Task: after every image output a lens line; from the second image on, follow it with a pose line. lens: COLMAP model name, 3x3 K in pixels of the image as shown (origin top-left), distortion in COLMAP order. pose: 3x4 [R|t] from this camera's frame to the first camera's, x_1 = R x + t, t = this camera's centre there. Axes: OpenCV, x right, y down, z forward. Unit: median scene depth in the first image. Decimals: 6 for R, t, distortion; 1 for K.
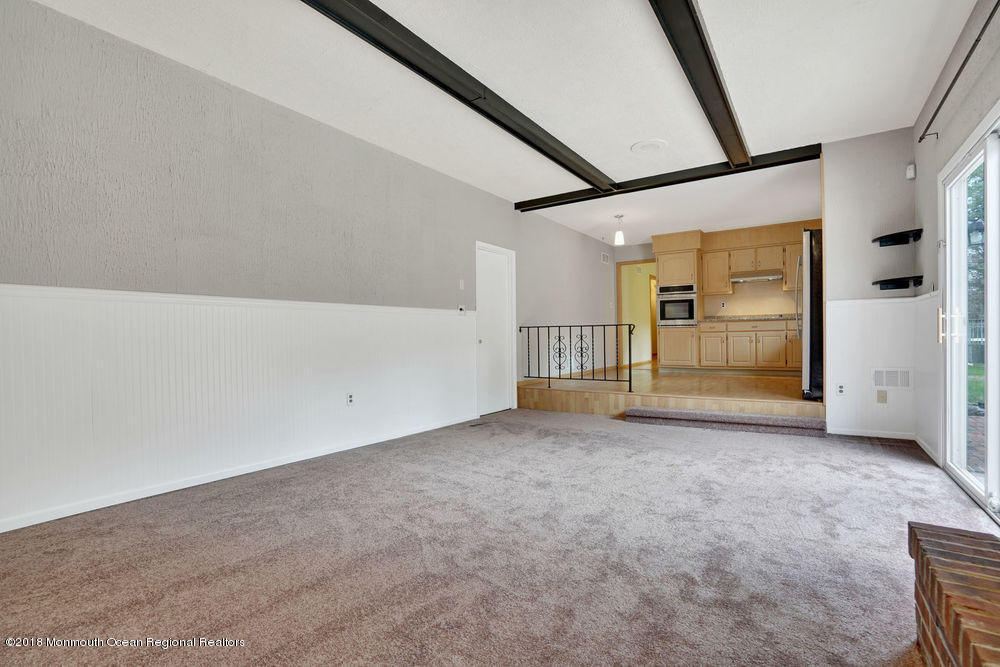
lens RADIAL K [[461.5, 0, 498.6], [0, 461.5, 334.0], [0, 0, 1]] dist [-0.001238, 0.001061]
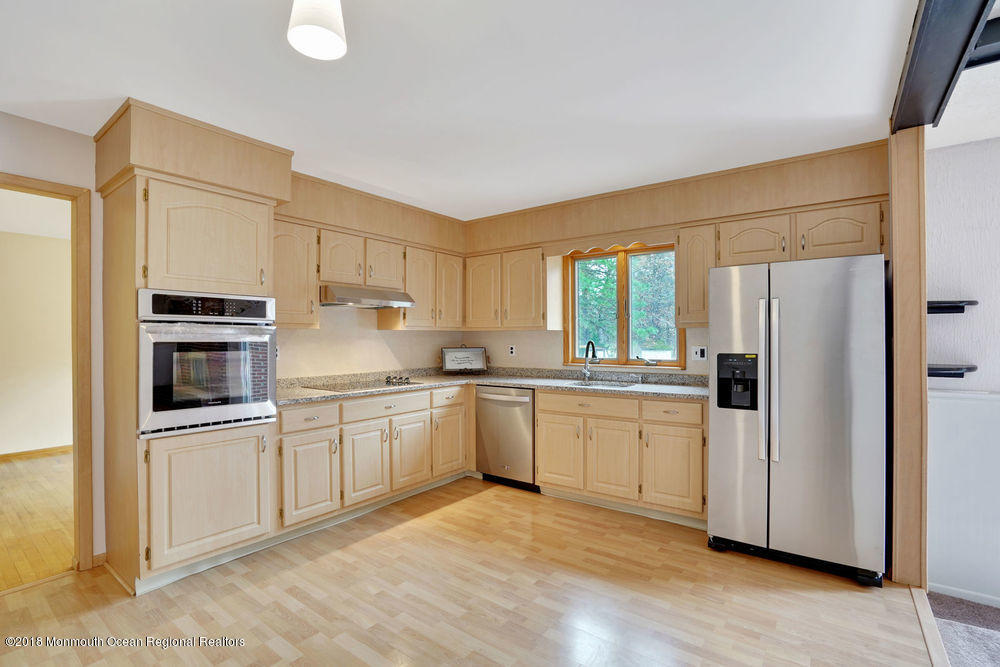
lens RADIAL K [[461.5, 0, 496.3], [0, 461.5, 336.5], [0, 0, 1]] dist [-0.001238, 0.001061]
pose [[0.064472, 0.012961, 0.997835, 0.086500], [0.003222, 0.999908, -0.013196, -0.074399], [-0.997914, 0.004066, 0.064424, 0.804135]]
